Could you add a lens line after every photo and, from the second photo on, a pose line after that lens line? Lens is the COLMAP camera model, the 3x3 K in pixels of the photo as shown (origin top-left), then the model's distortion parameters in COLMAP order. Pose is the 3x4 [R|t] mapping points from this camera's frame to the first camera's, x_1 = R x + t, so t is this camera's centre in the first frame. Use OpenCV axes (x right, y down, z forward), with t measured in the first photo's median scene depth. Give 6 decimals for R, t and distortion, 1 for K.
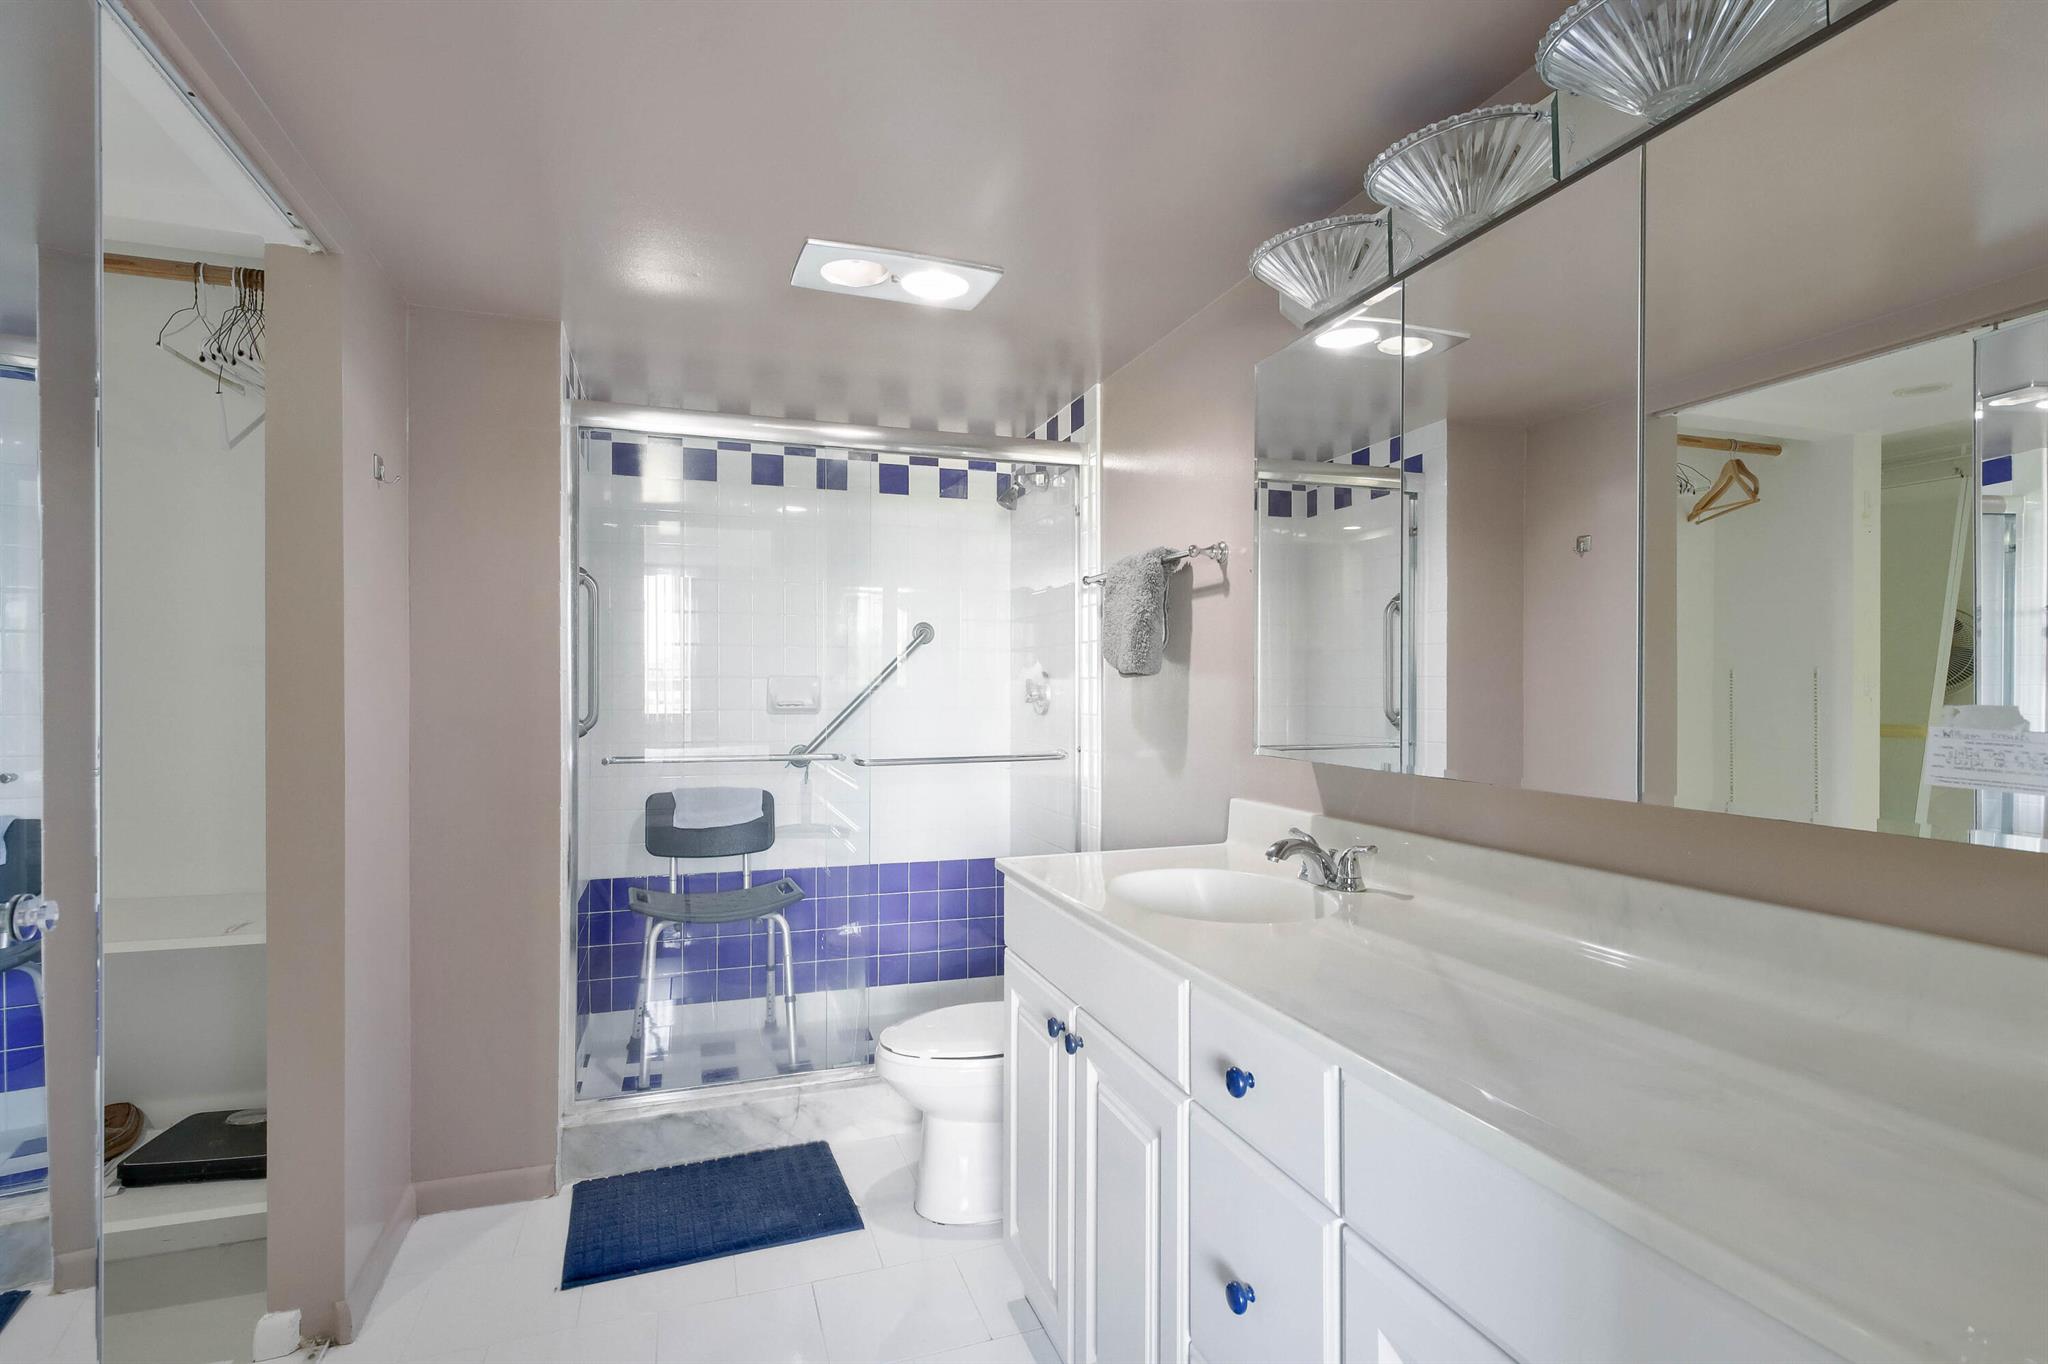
lens RADIAL K [[1011.6, 0, 1024.6], [0, 1011.6, 684.2], [0, 0, 1]] dist [-0.000042, -0.000001]
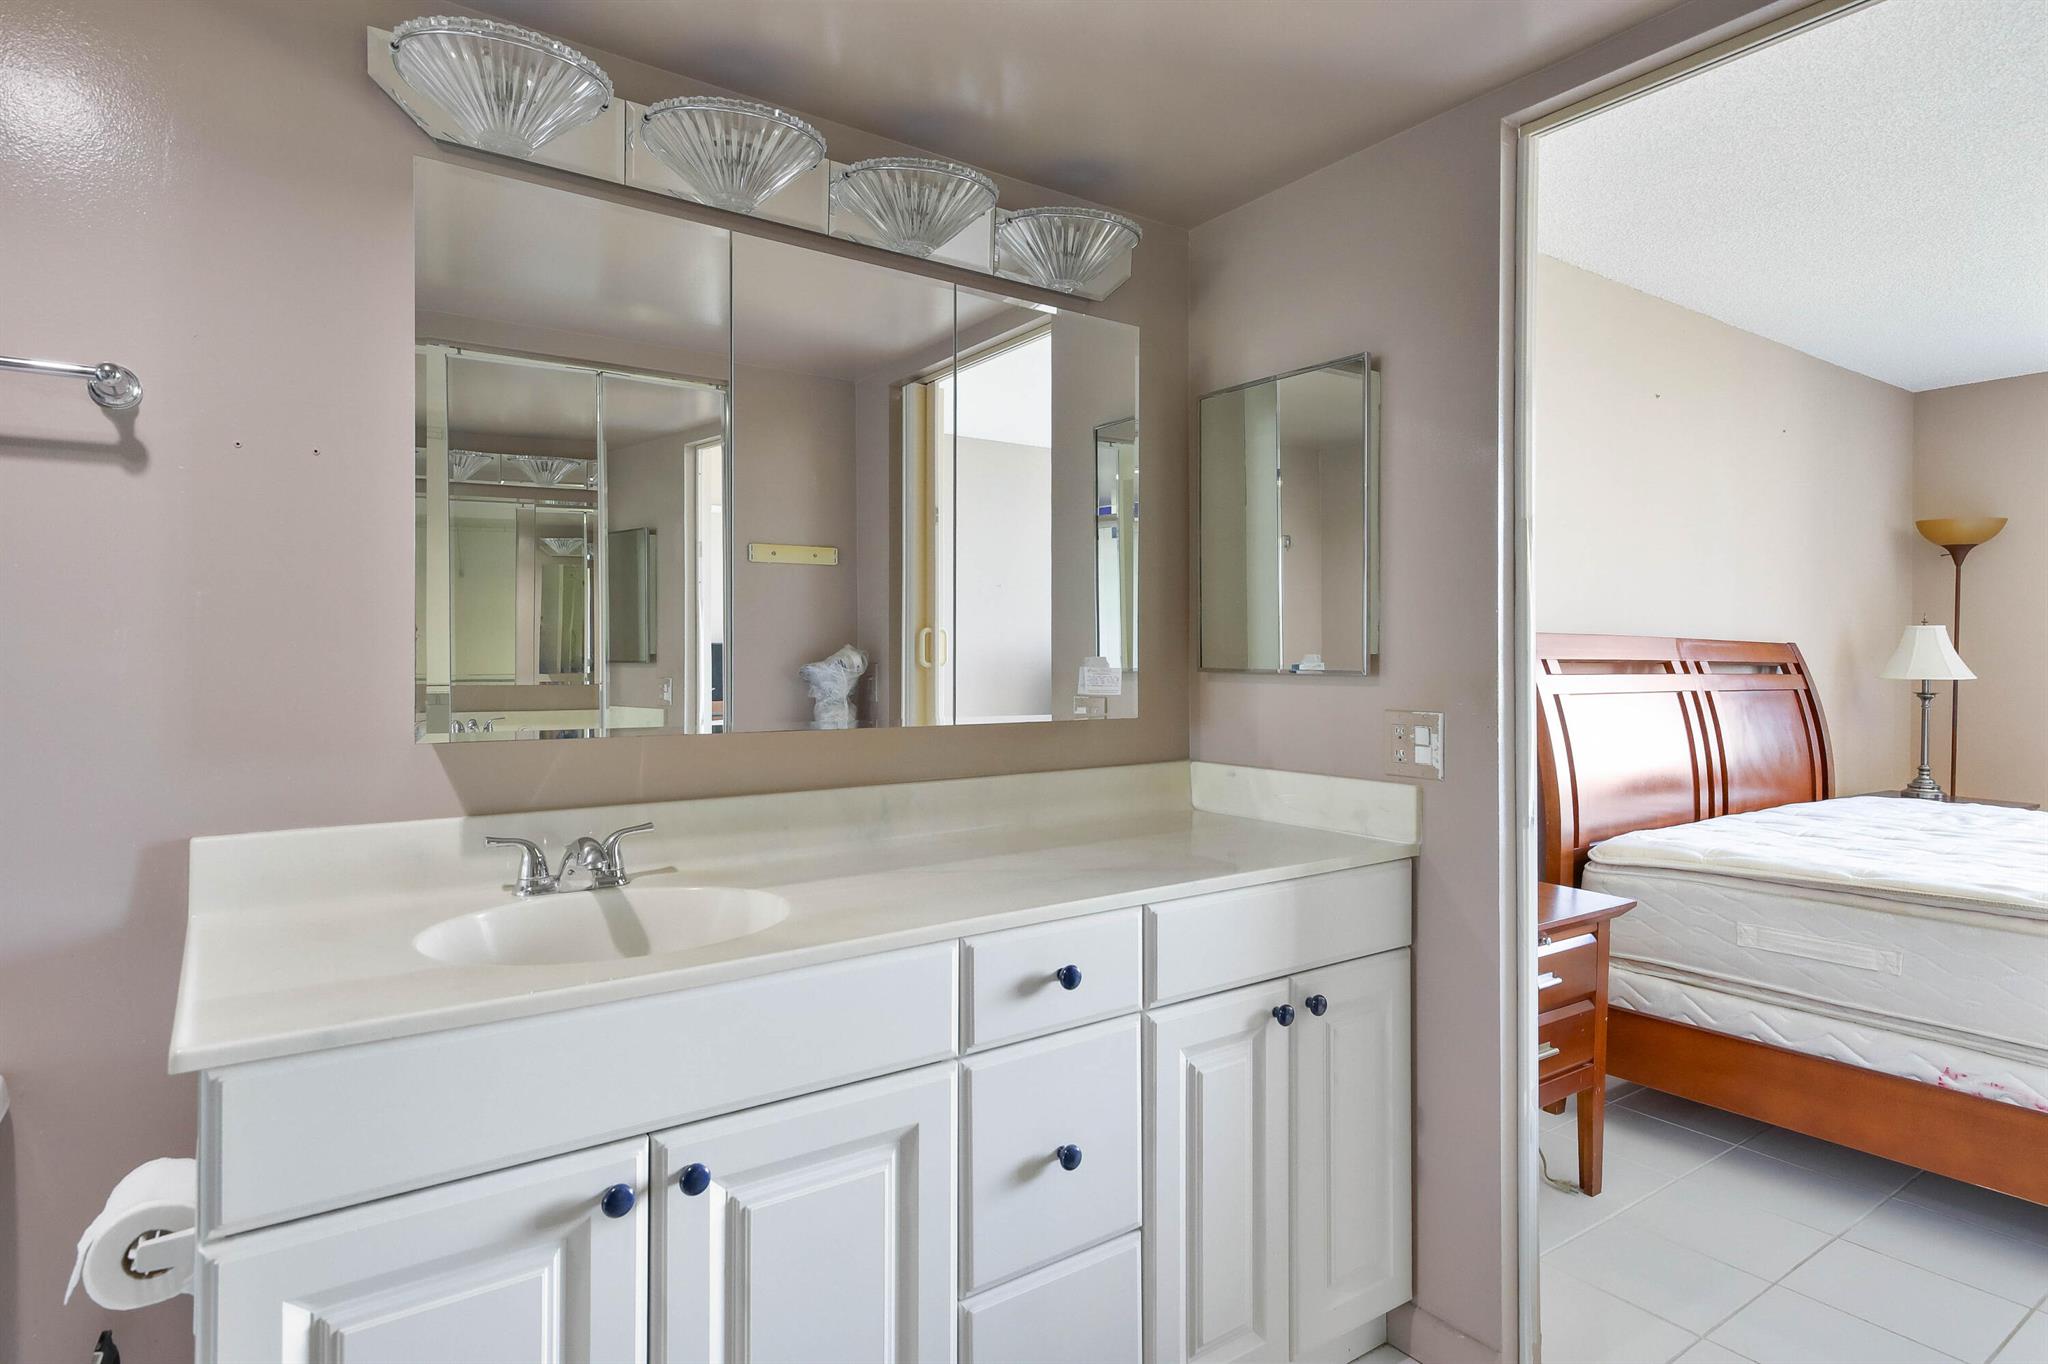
lens RADIAL K [[1121.8, 0, 1024.1], [0, 1121.8, 671.1], [0, 0, 1]] dist [-0.000276, -0.000055]
pose [[-0.281470, -0.006918, 0.959545, -0.507137], [0.001145, 0.999971, 0.007545, 0.014414], [-0.959569, 0.003223, -0.281453, 0.718656]]
